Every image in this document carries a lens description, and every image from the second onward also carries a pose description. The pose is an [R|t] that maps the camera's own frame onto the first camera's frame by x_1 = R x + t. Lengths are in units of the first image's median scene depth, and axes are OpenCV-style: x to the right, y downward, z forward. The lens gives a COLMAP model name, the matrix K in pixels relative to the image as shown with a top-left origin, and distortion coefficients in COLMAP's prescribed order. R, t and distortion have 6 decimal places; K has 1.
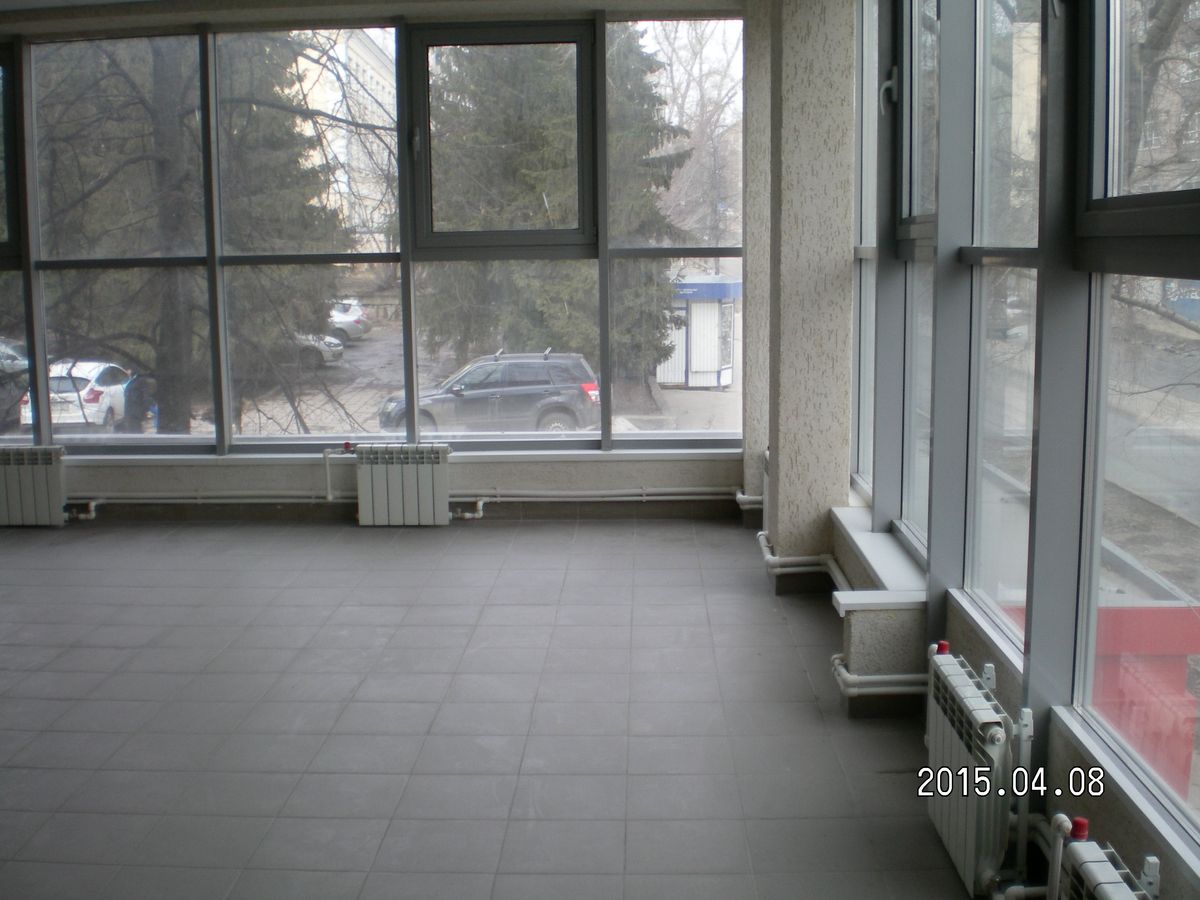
lens RADIAL K [[1372.4, 0, 600.0], [0, 1372.4, 450.0], [0, 0, 1]] dist [-0.053933, -0.219849]
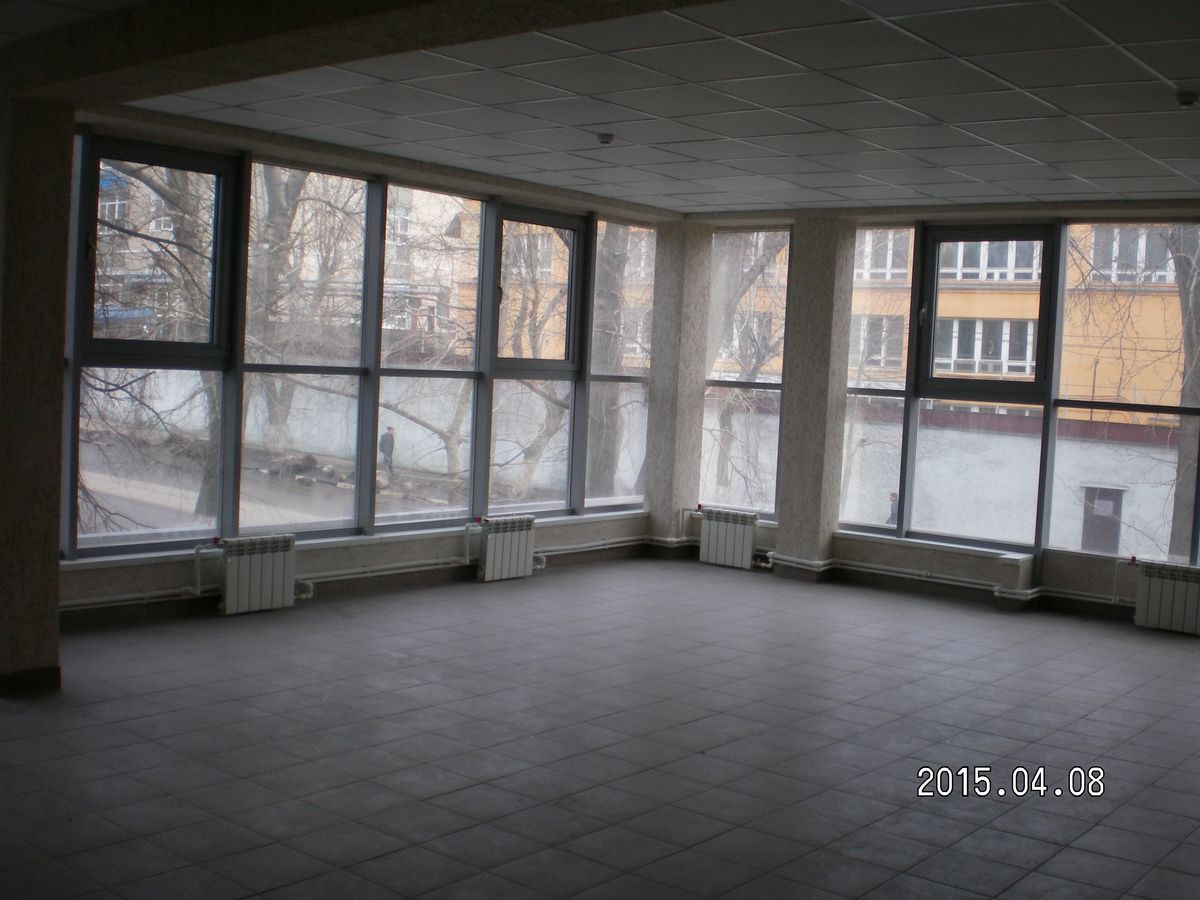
lens RADIAL K [[1352.5, 0, 564.7], [0, 1352.5, 448.6], [0, 0, 1]] dist [0.017946, 0.019977]
pose [[0.623133, -0.007371, 0.782081, -1.124370], [0.063375, 0.997143, -0.041097, -0.012198], [-0.779544, 0.075174, 0.621820, 0.141170]]
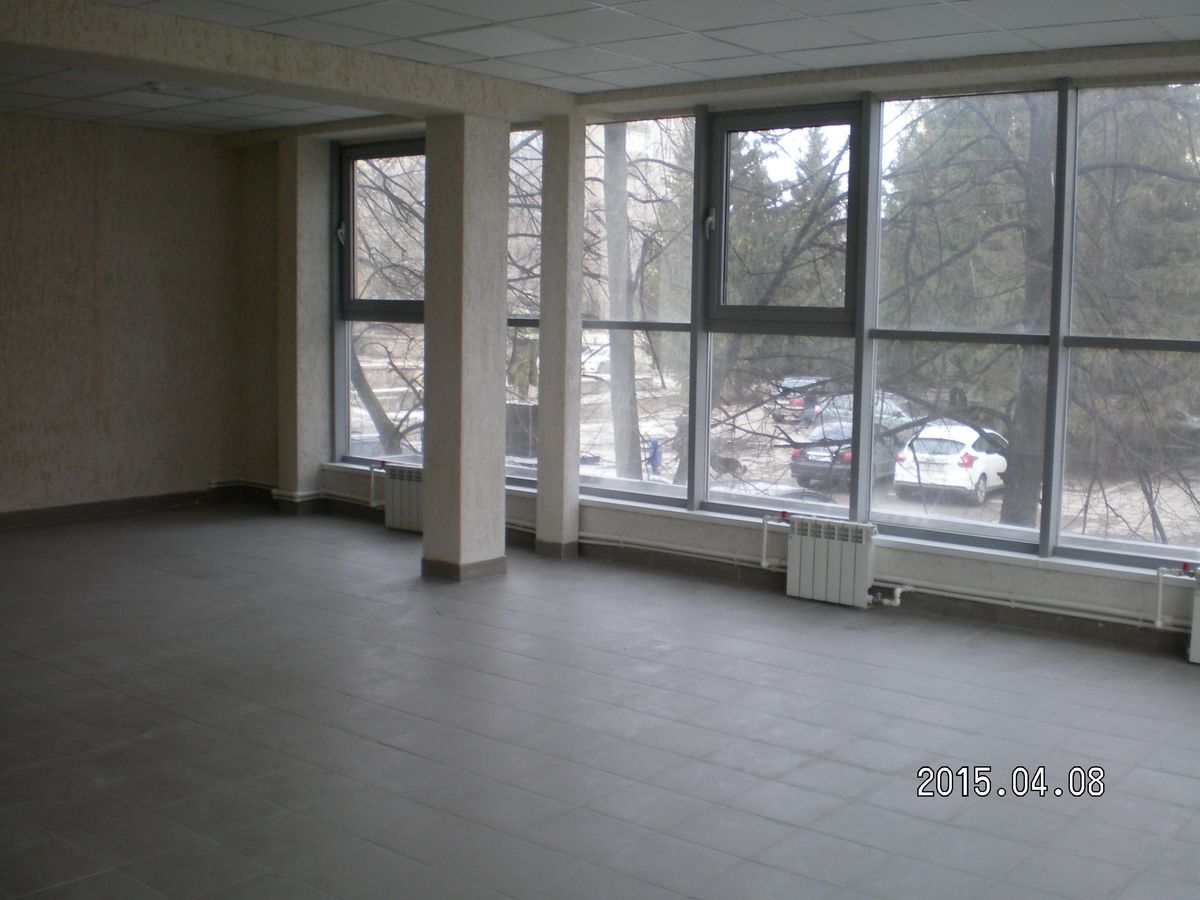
lens RADIAL K [[1372.4, 0, 600.0], [0, 1372.4, 450.0], [0, 0, 1]] dist [-0.053933, -0.219849]
pose [[0.802879, 0.092554, -0.588914, 0.008433], [-0.121120, 0.992596, -0.009129, -0.022944], [0.583708, 0.078659, 0.808144, 0.106505]]
